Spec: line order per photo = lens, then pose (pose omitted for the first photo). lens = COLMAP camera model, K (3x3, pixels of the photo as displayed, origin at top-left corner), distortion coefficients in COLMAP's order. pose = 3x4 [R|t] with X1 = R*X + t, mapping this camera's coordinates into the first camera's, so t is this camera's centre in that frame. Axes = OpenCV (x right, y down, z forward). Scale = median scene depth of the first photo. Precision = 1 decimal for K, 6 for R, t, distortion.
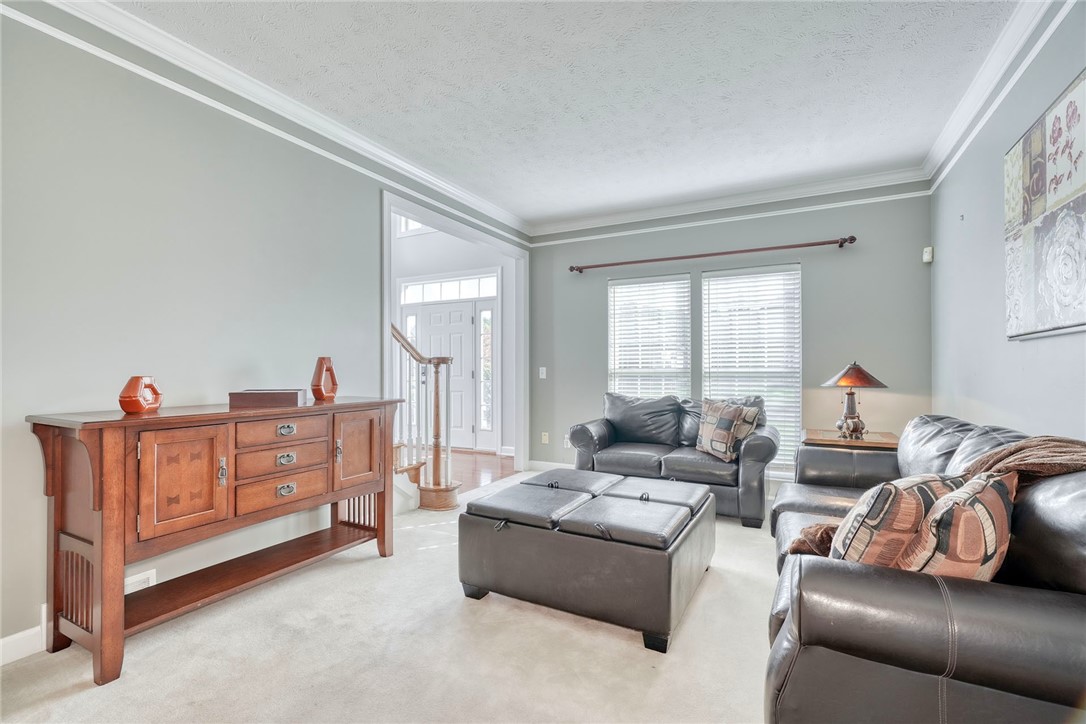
lens RADIAL K [[496.2, 0, 540.3], [0, 496.2, 367.0], [0, 0, 1]] dist [-0.000906, 0.000162]
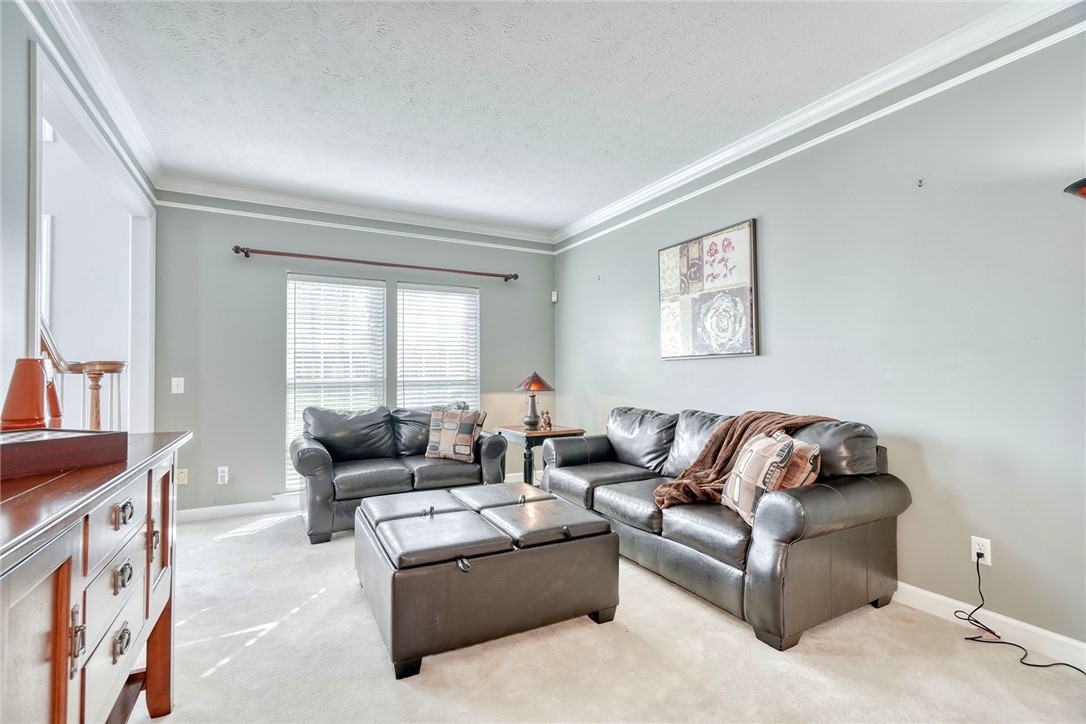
lens RADIAL K [[493.1, 0, 543.5], [0, 493.1, 364.6], [0, 0, 1]] dist [-0.003813, -0.000116]
pose [[0.551636, 0.014514, 0.833959, -0.414835], [0.003422, 0.999801, -0.019664, -0.003056], [-0.834078, 0.013701, 0.551476, 0.245534]]
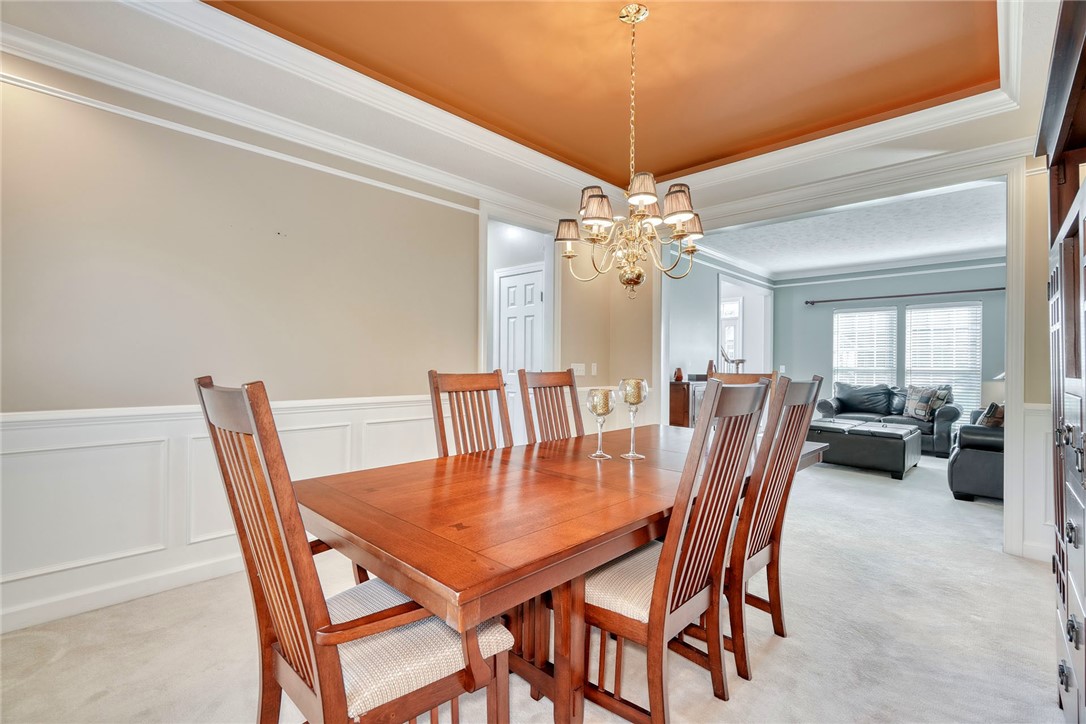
lens RADIAL K [[490.7, 0, 538.1], [0, 490.7, 366.9], [0, 0, 1]] dist [0.001539, 0.000198]
pose [[0.960039, 0.012224, -0.279599, -0.421606], [-0.010134, 0.999909, 0.008920, -0.000918], [0.279682, -0.005730, 0.960075, -0.969223]]
